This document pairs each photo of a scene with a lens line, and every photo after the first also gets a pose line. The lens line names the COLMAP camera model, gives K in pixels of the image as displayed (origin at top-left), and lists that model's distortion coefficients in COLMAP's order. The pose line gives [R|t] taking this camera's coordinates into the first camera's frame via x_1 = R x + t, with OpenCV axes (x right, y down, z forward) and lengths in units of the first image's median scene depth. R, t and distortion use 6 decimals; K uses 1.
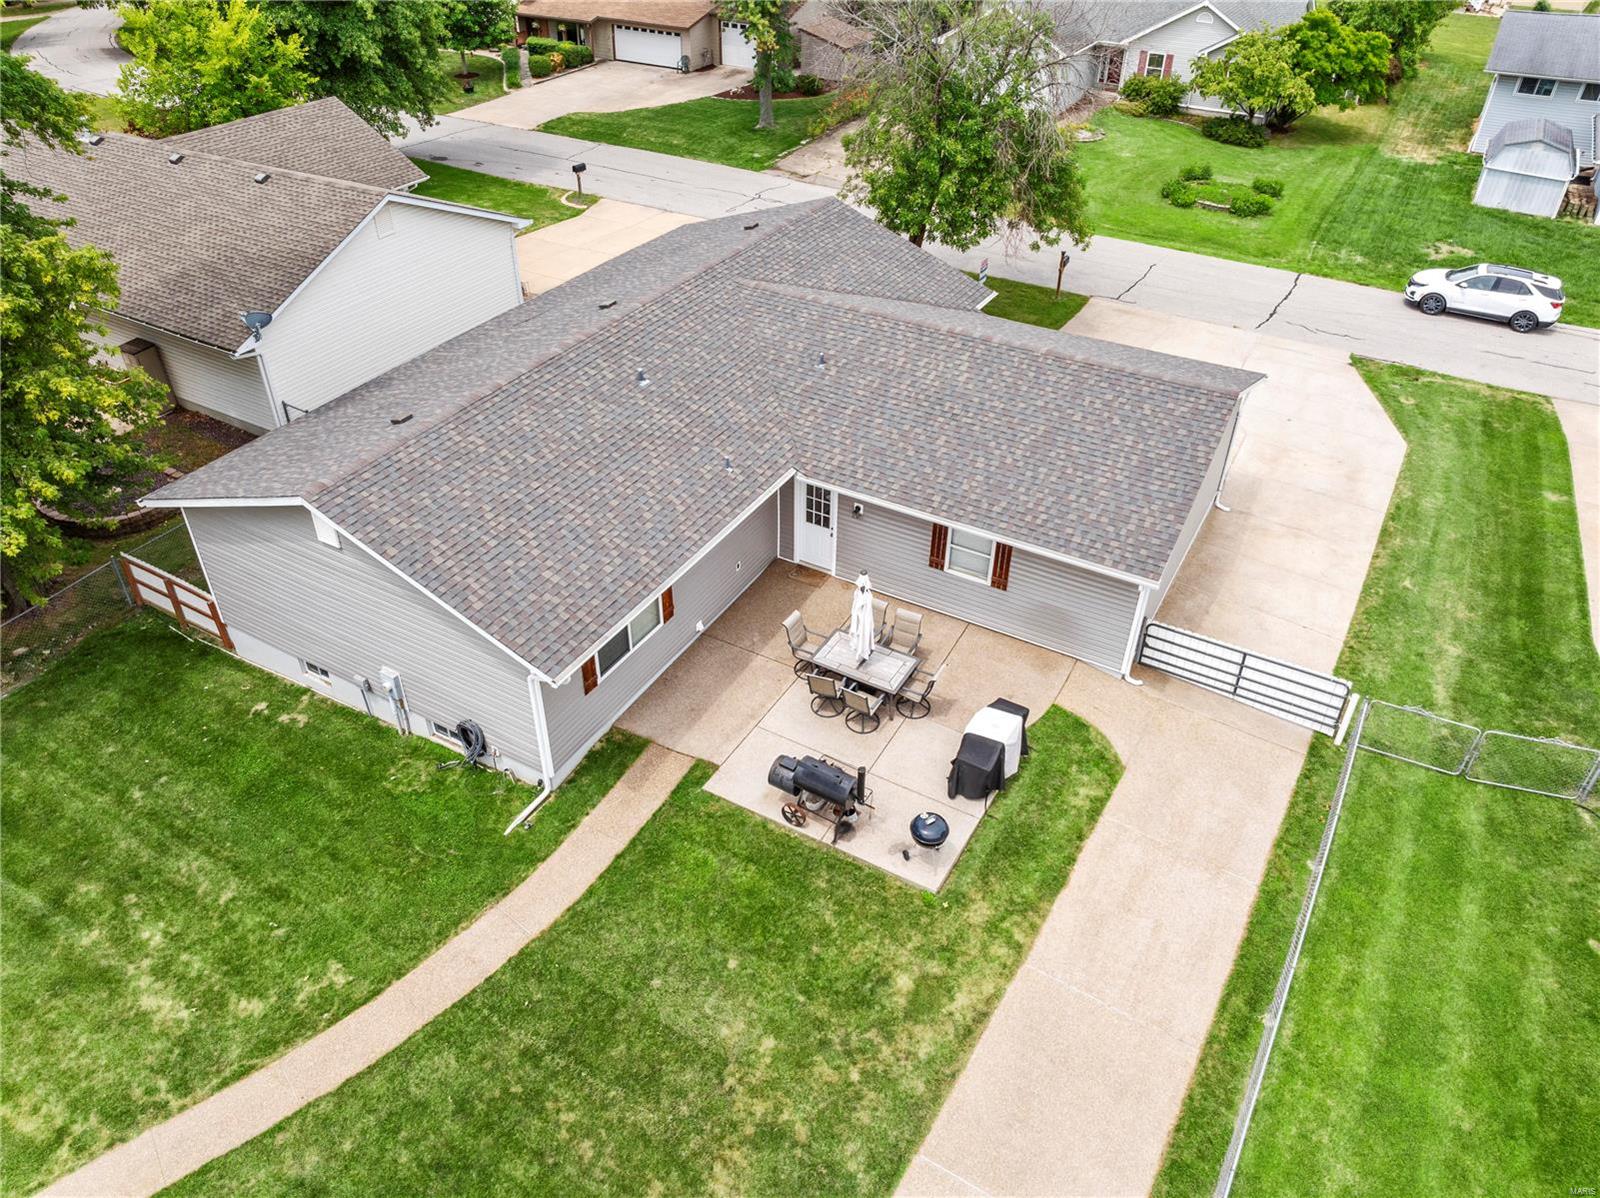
lens RADIAL K [[1085.2, 0, 800.0], [0, 1085.2, 599.0], [0, 0, 1]] dist [-0.022624, -0.000763]
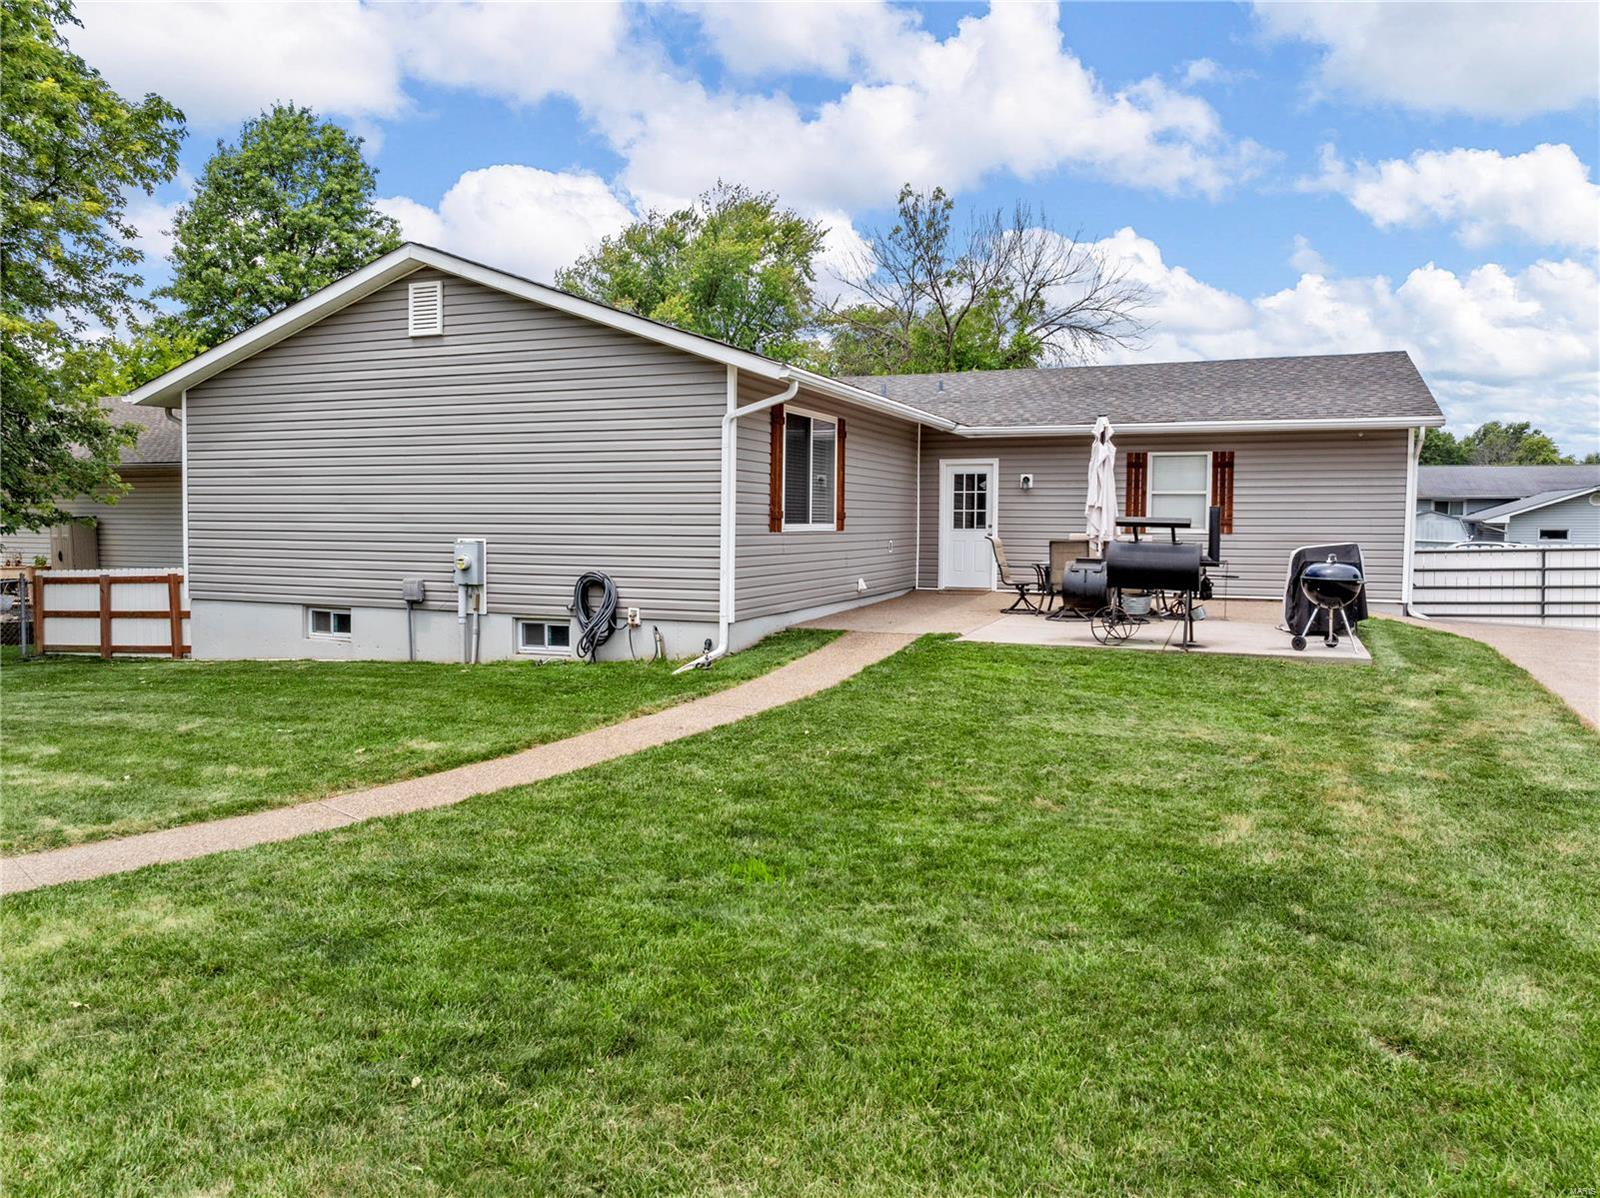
lens RADIAL K [[1120.3, 0, 804.5], [0, 1120.3, 573.0], [0, 0, 1]] dist [-0.034064, -0.008633]
pose [[0.990303, -0.010571, 0.138523, -0.250301], [0.085939, 0.830045, -0.551035, 0.462611], [-0.109155, 0.557596, 0.822904, 0.373866]]
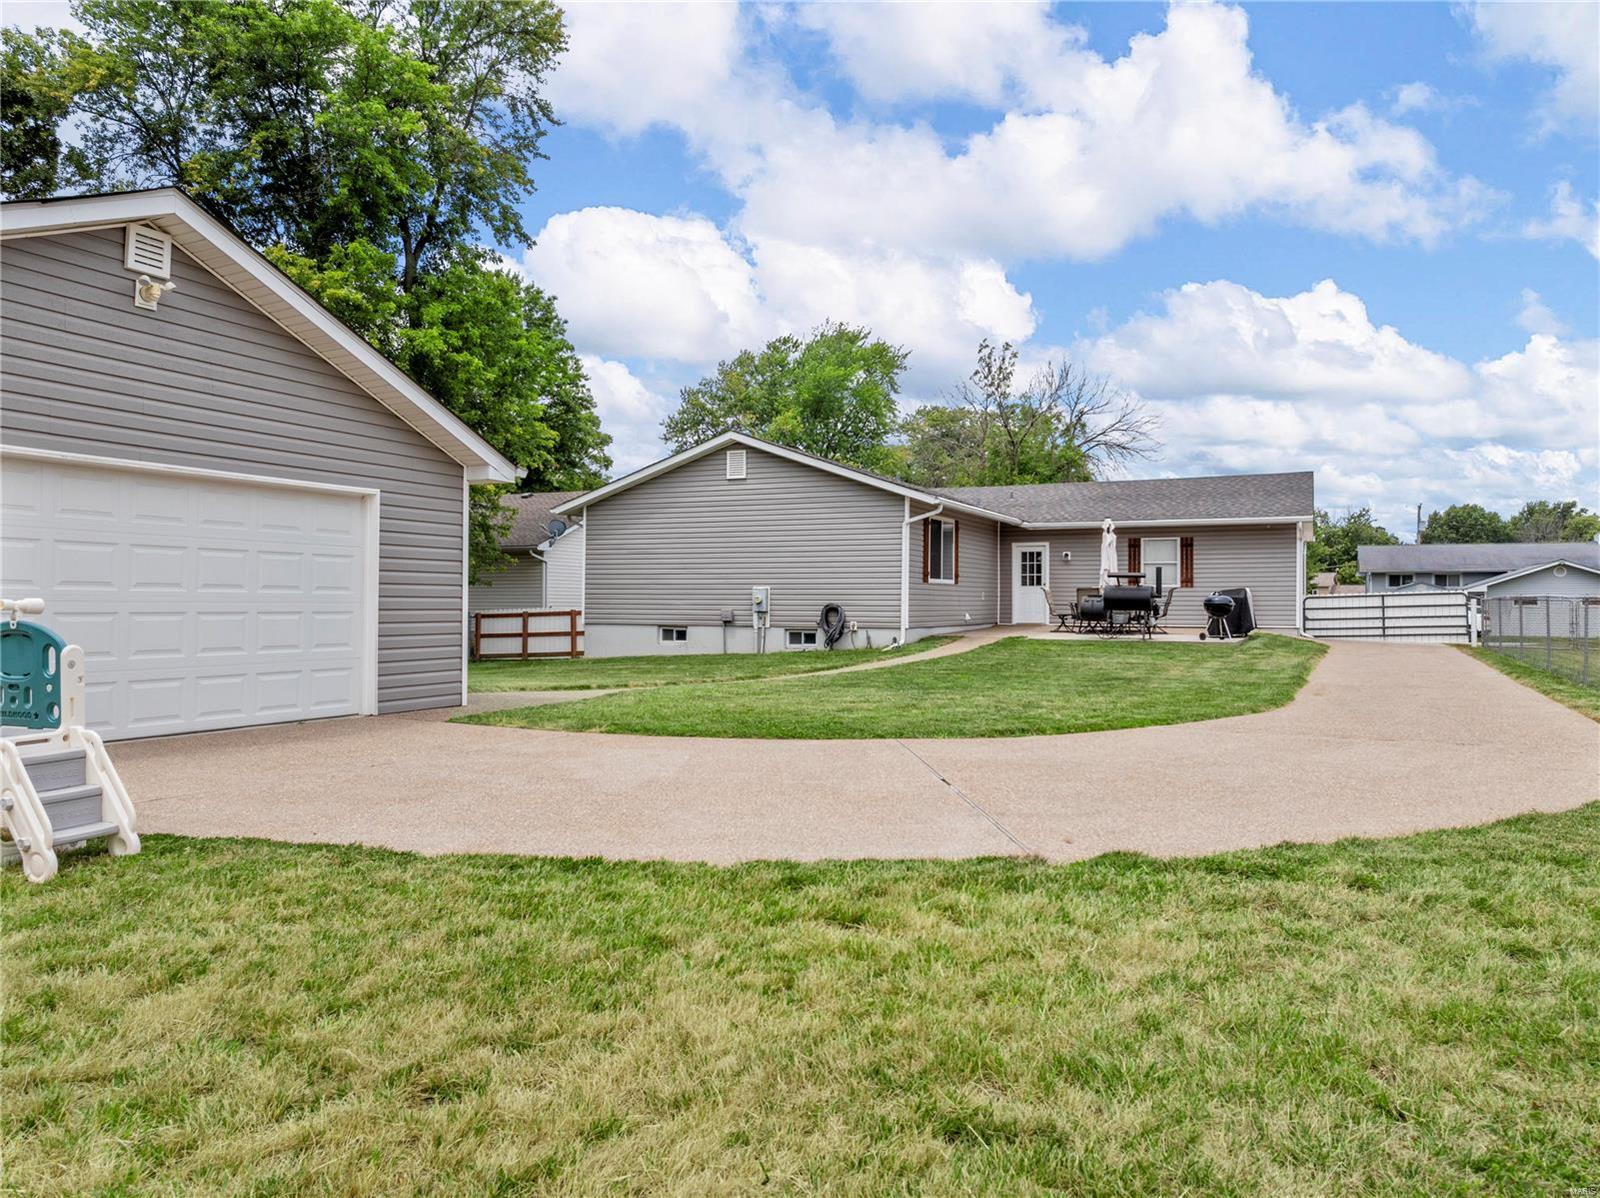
lens RADIAL K [[1105.9, 0, 794.2], [0, 1105.9, 587.7], [0, 0, 1]] dist [-0.040738, -0.004191]
pose [[0.997258, -0.005102, 0.073822, -0.409327], [0.048773, 0.795583, -0.603878, 0.806764], [-0.055651, 0.605823, 0.793651, -0.045507]]
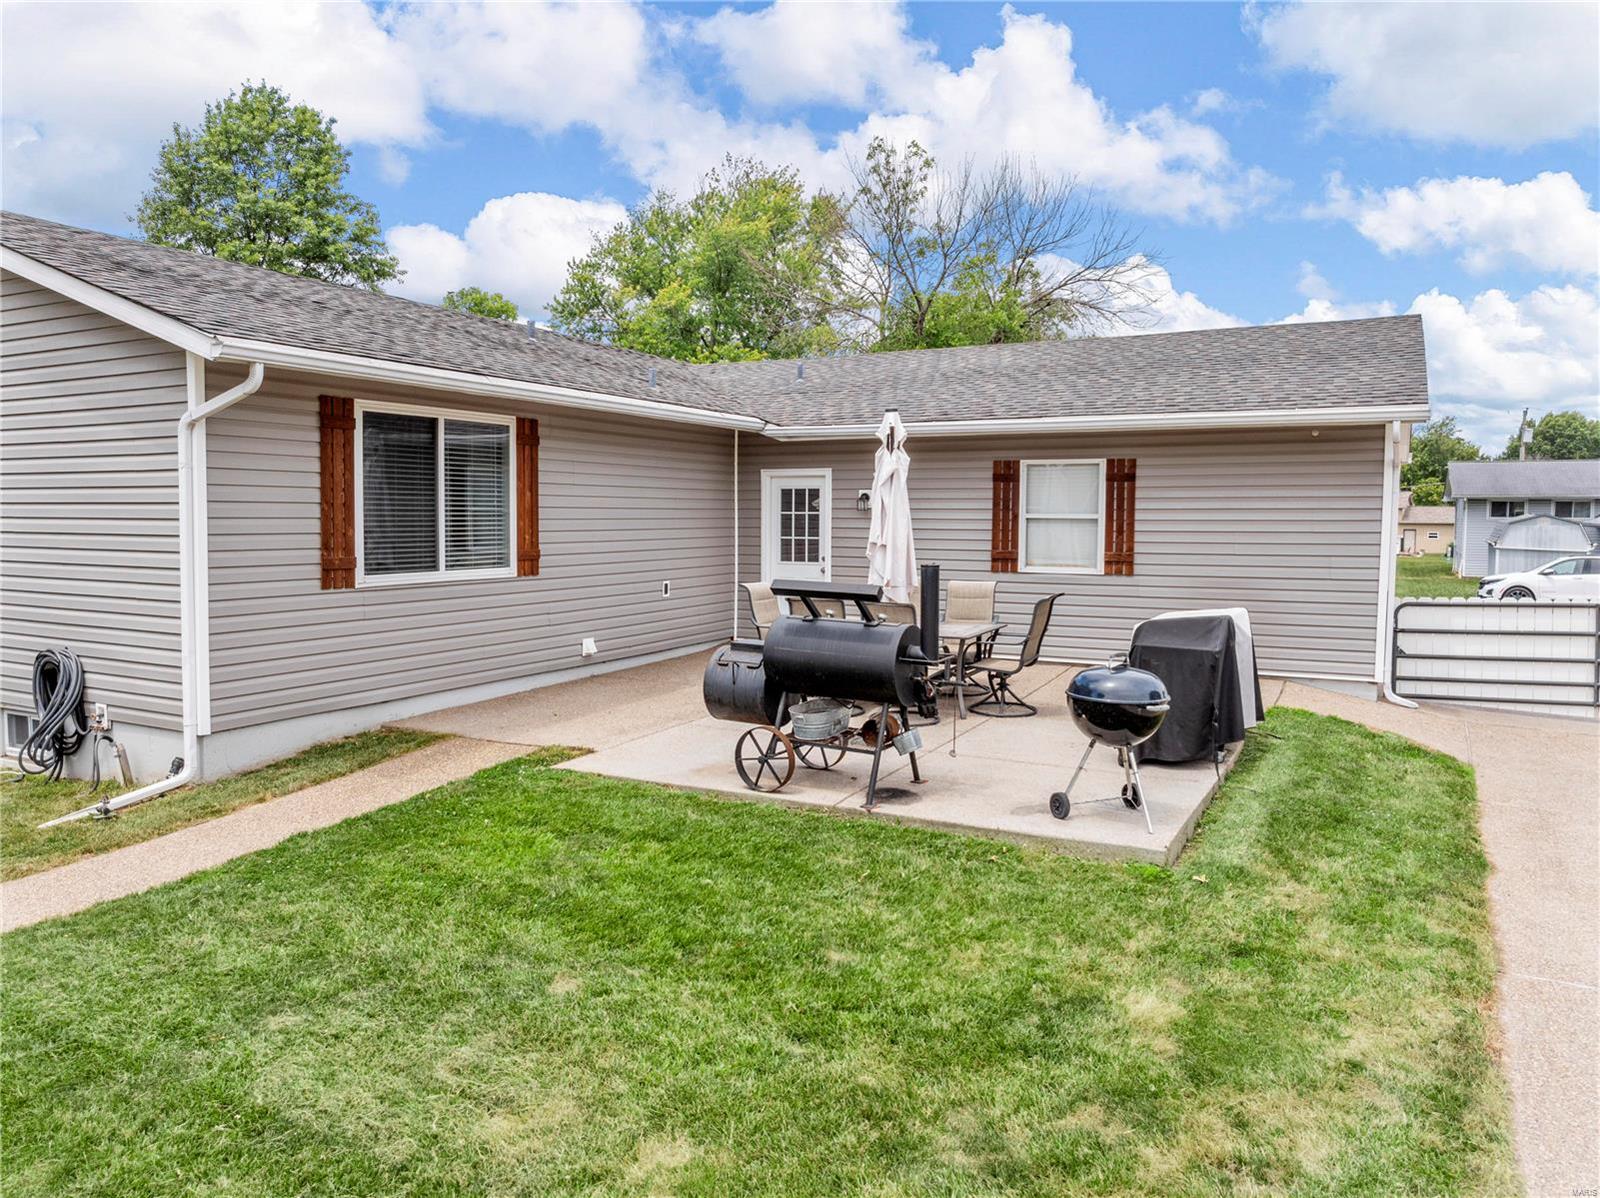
lens RADIAL K [[1120.3, 0, 804.5], [0, 1120.3, 573.0], [0, 0, 1]] dist [-0.034064, -0.008633]
pose [[0.999284, -0.005986, 0.037349, -0.005232], [0.025626, 0.833410, -0.552060, 0.320783], [-0.027823, 0.552622, 0.832967, 0.528079]]
